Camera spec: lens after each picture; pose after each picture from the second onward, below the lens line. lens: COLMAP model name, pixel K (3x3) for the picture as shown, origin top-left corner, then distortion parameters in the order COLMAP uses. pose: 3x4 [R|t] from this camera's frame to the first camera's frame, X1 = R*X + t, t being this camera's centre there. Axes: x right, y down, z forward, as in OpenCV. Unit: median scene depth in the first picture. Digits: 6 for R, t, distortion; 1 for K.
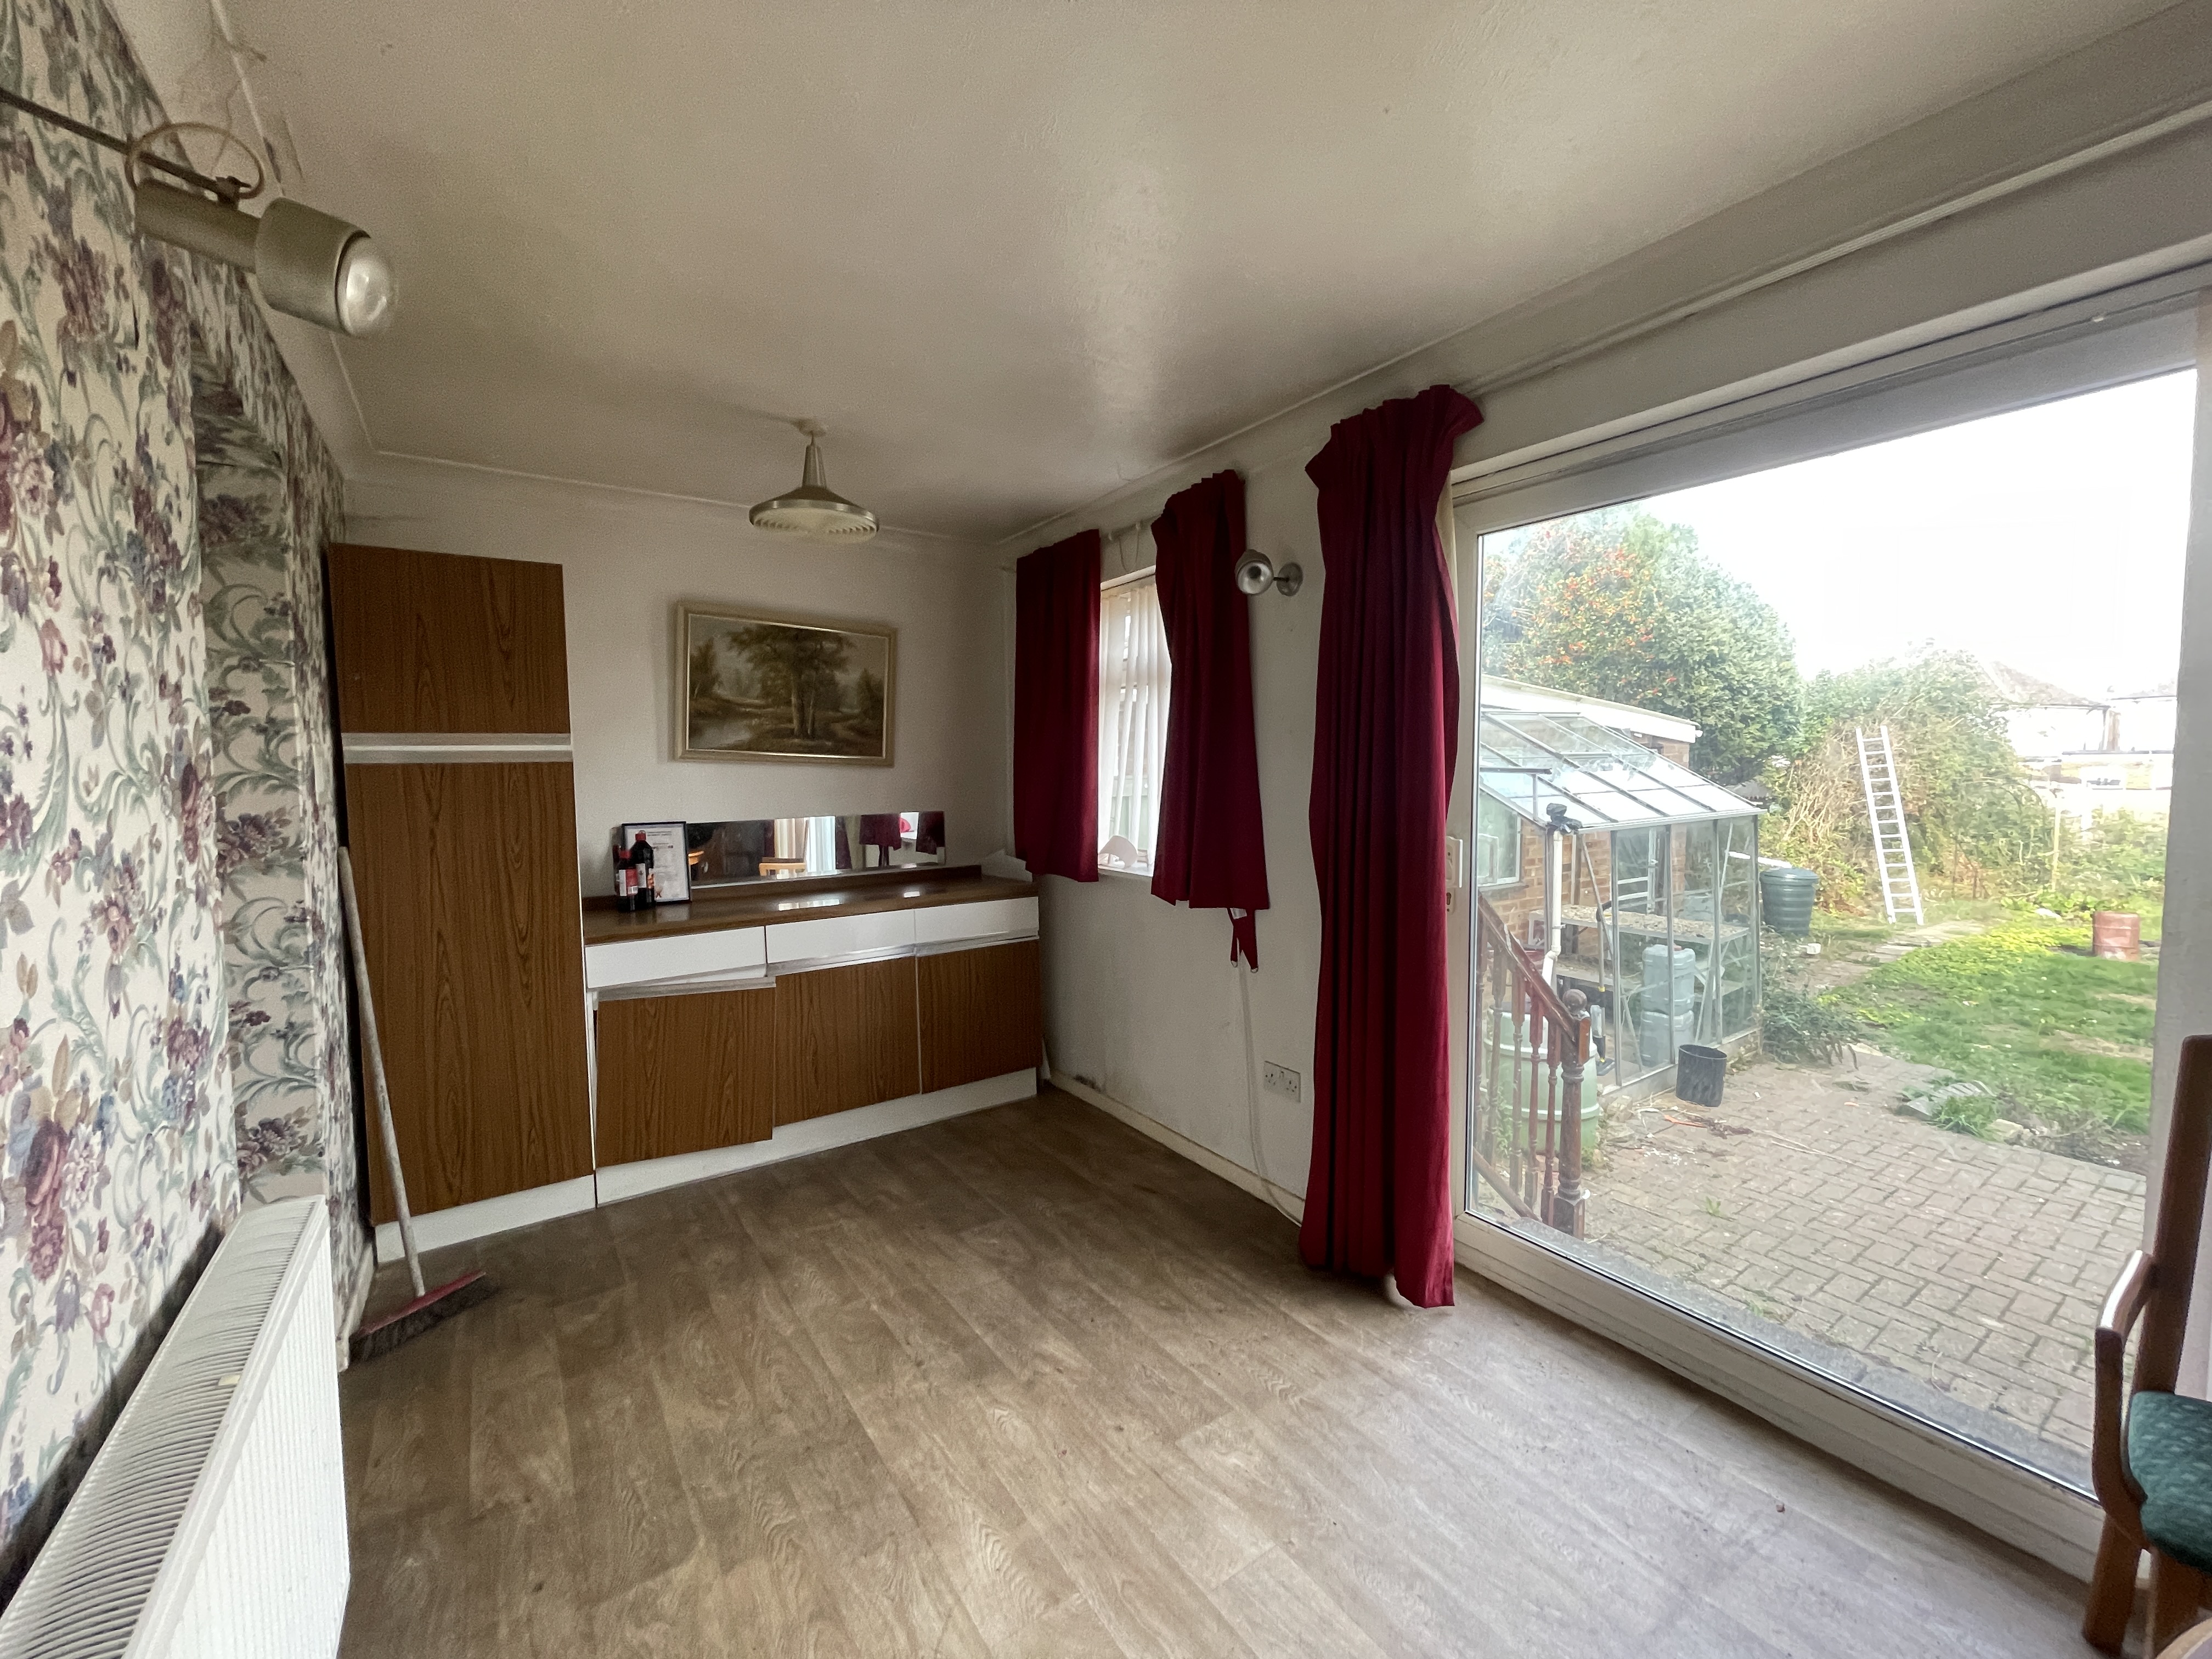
lens RADIAL K [[891.9, 0, 1095.6], [0, 891.9, 823.7], [0, 0, 1]] dist [-0.001405, 0.000035]
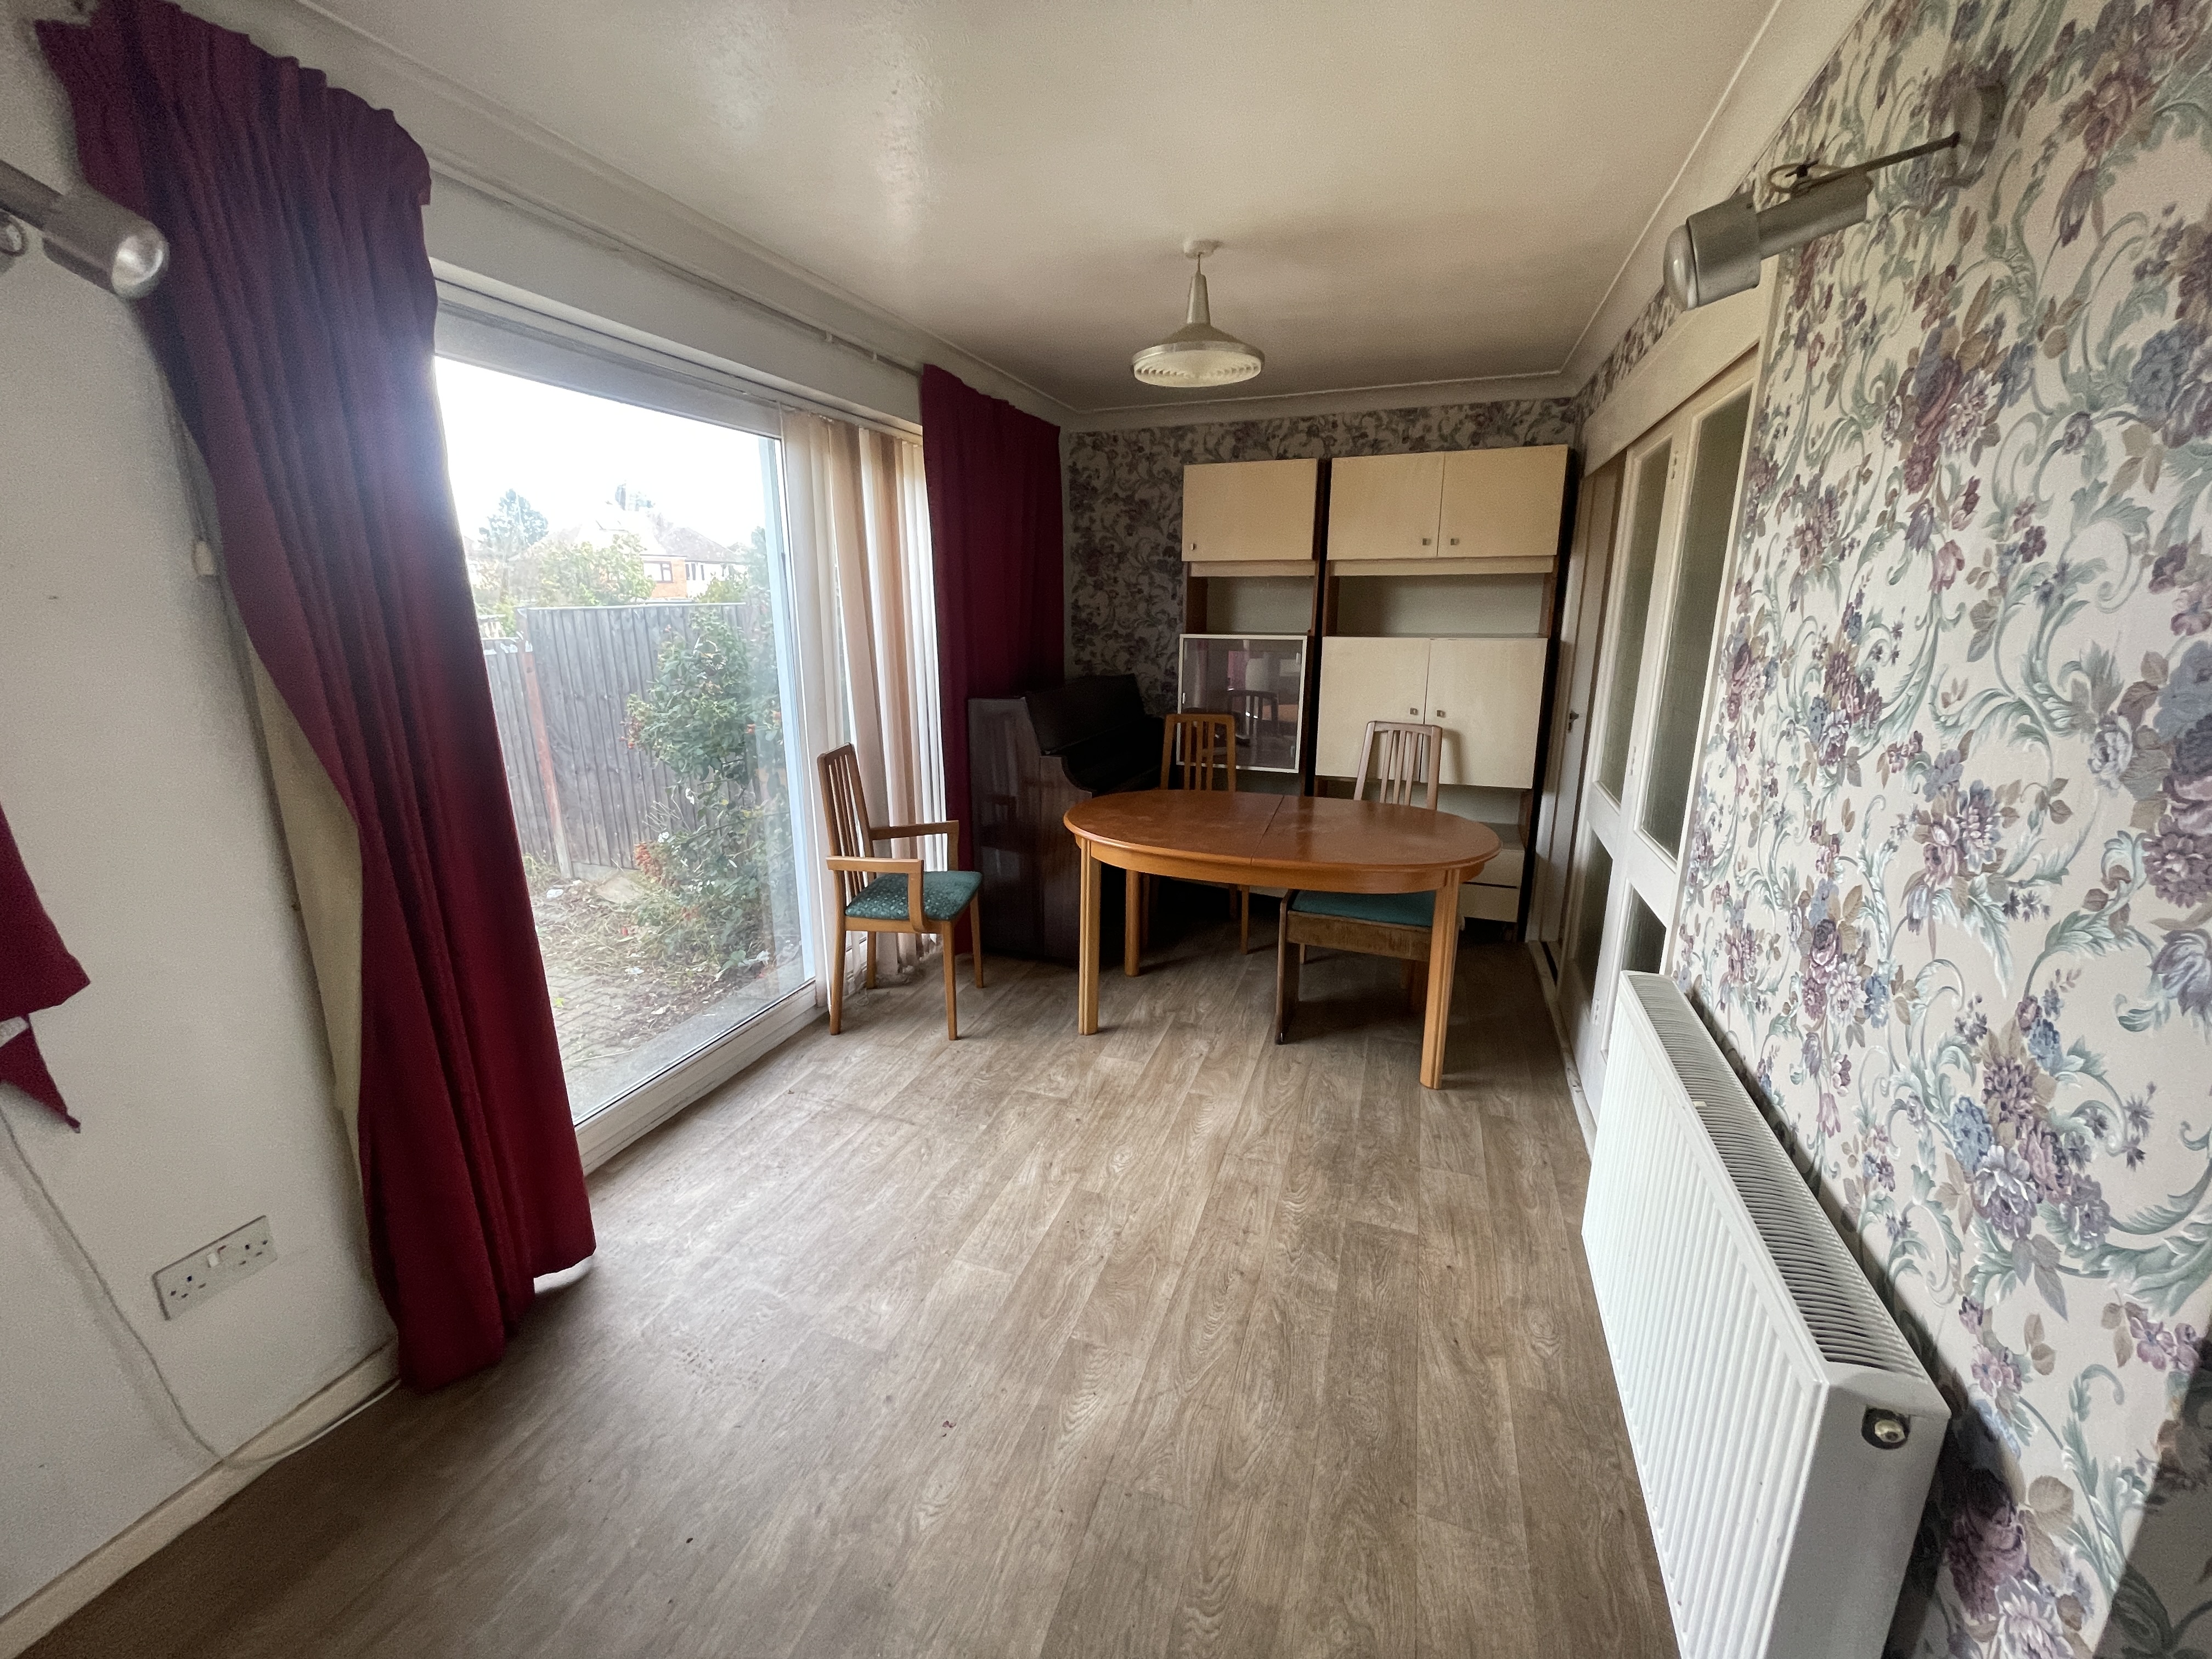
lens RADIAL K [[891.9, 0, 1095.6], [0, 891.9, 823.7], [0, 0, 1]] dist [-0.001405, 0.000035]
pose [[-0.588727, -0.183749, 0.787170, -1.164428], [0.059920, 0.961221, 0.269192, -0.198053], [-0.806108, 0.205648, -0.554886, 1.996763]]
